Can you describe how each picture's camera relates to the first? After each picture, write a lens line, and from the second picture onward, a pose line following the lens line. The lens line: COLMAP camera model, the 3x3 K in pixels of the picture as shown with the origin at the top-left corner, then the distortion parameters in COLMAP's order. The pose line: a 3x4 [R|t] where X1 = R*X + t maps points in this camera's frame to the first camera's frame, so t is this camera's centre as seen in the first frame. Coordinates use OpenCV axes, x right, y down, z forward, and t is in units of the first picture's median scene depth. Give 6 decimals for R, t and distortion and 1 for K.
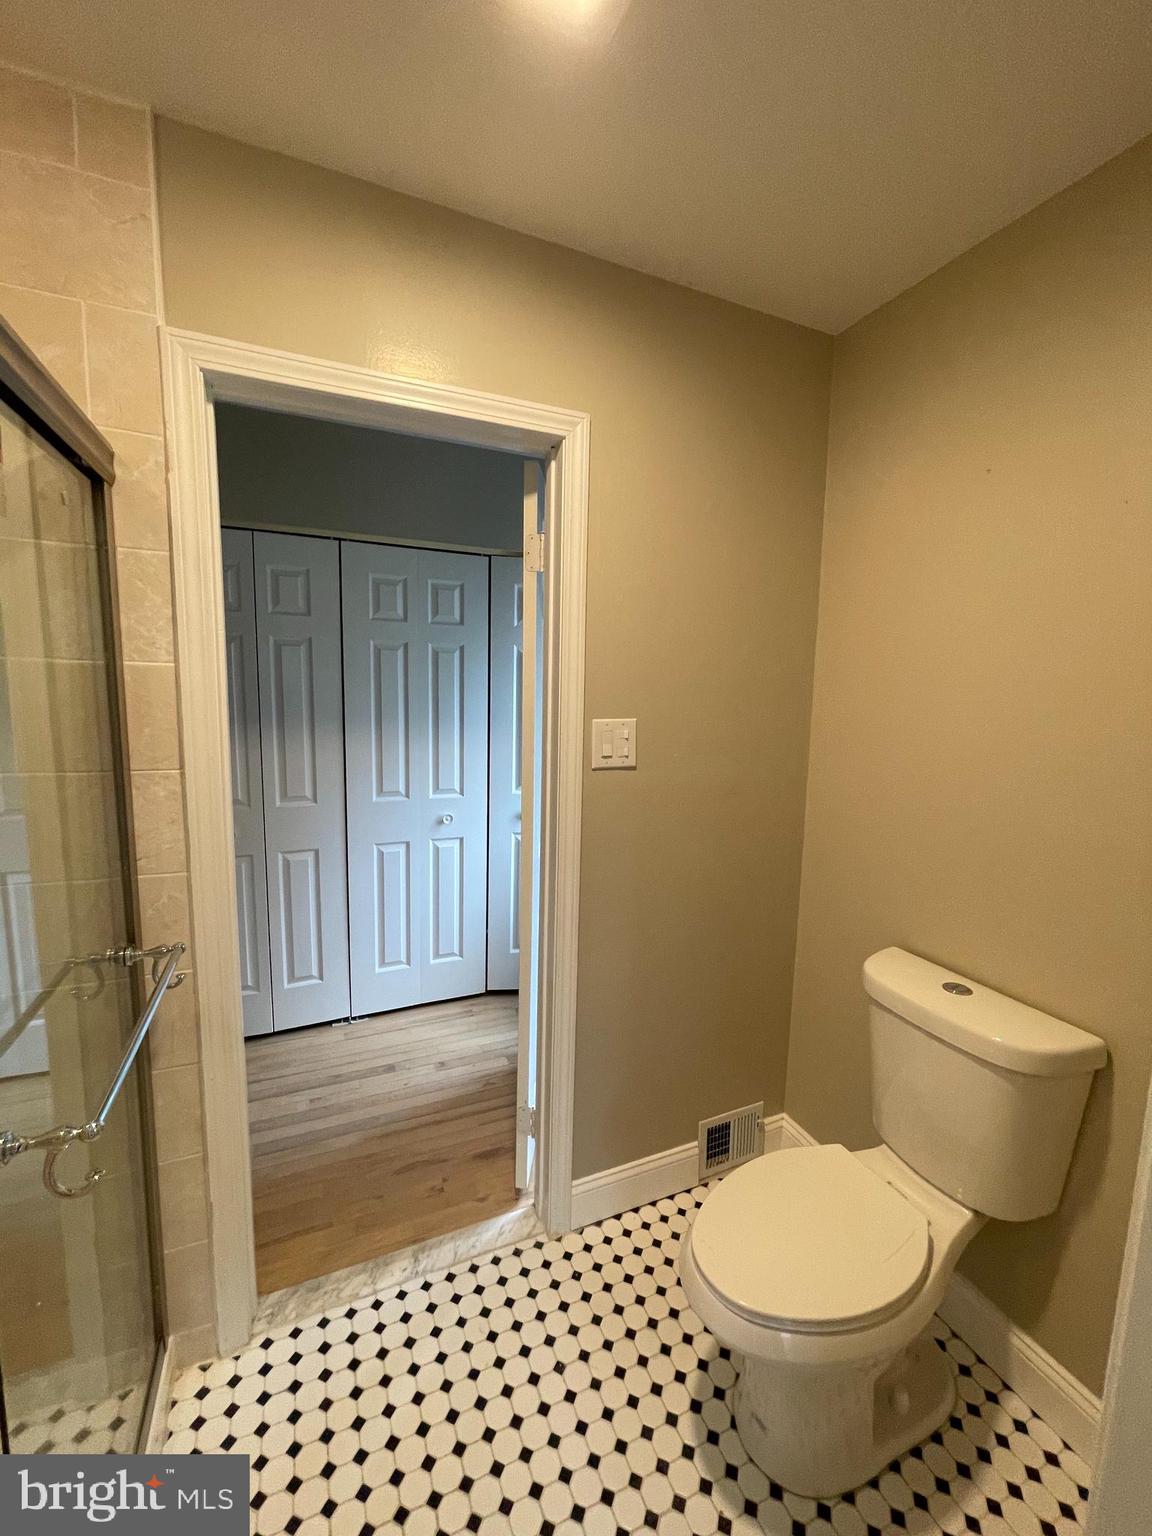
lens RADIAL K [[622.9, 0, 585.8], [0, 622.9, 762.8], [0, 0, 1]] dist [-0.012395, 0.004440]
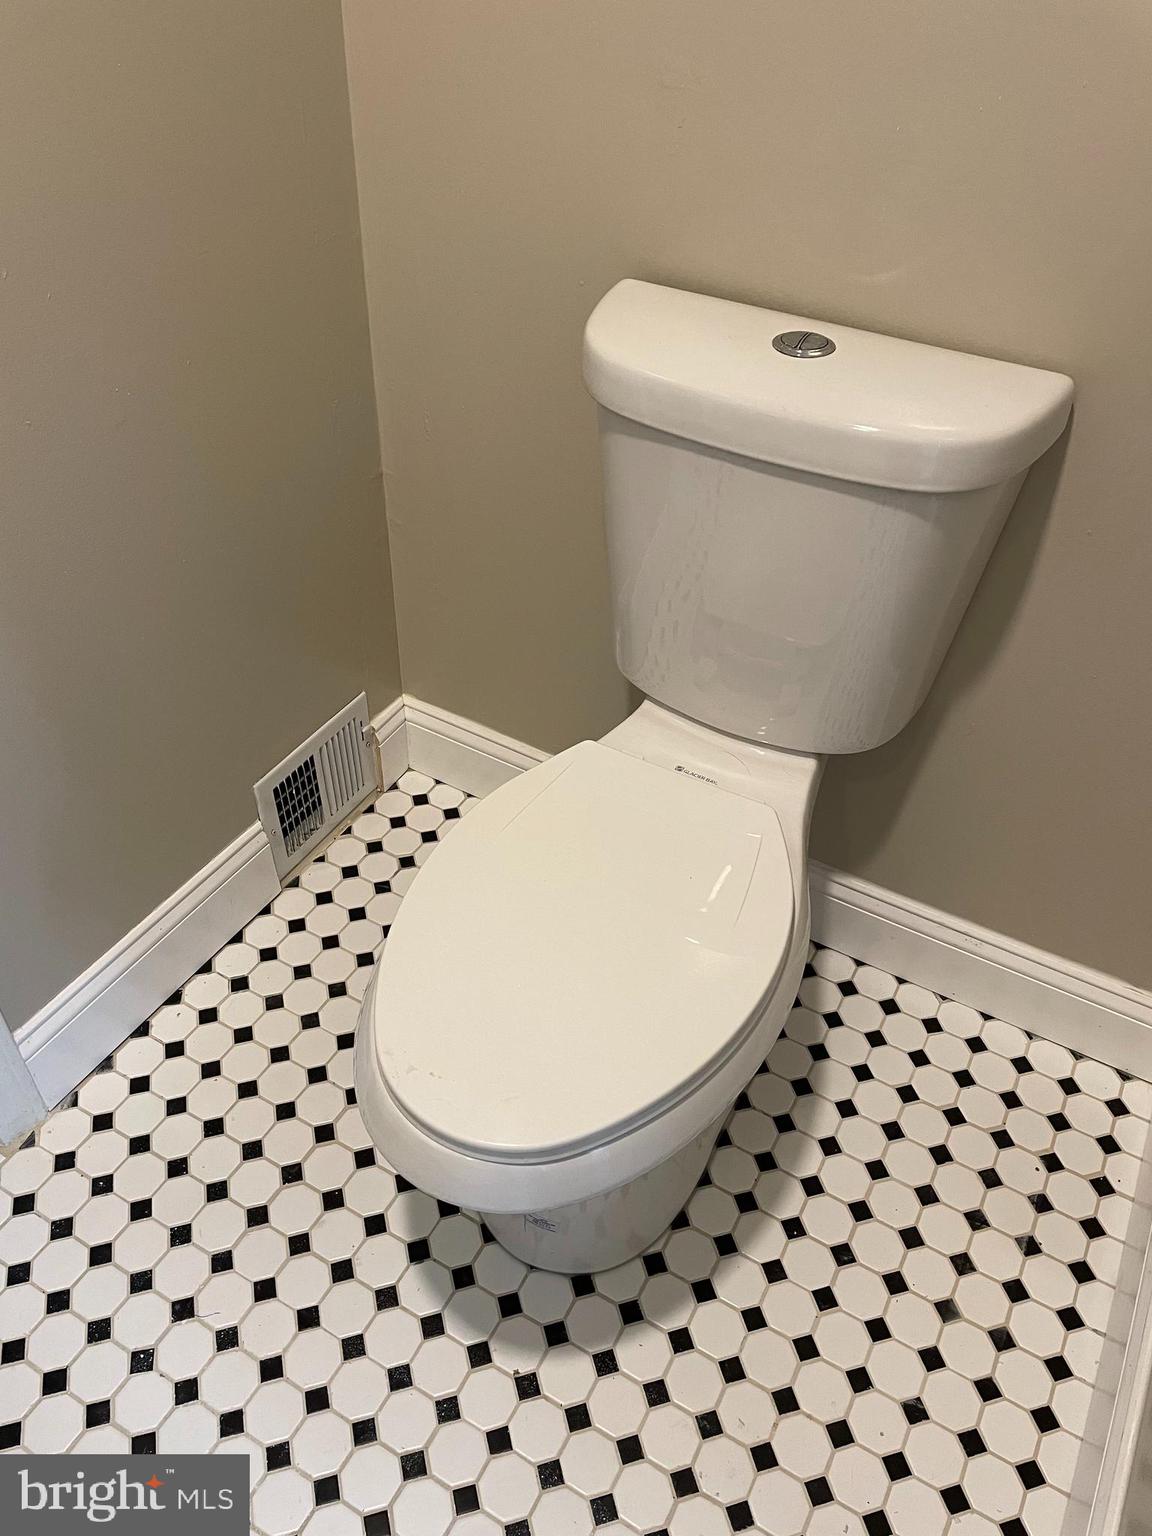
lens RADIAL K [[1165.2, 0, 583.4], [0, 1165.2, 766.2], [0, 0, 1]] dist [0.099902, -0.127315]
pose [[0.804193, -0.392827, 0.446050, 0.002053], [0.059437, 0.799849, 0.597250, 0.101975], [-0.591389, -0.453793, 0.666582, 0.409959]]
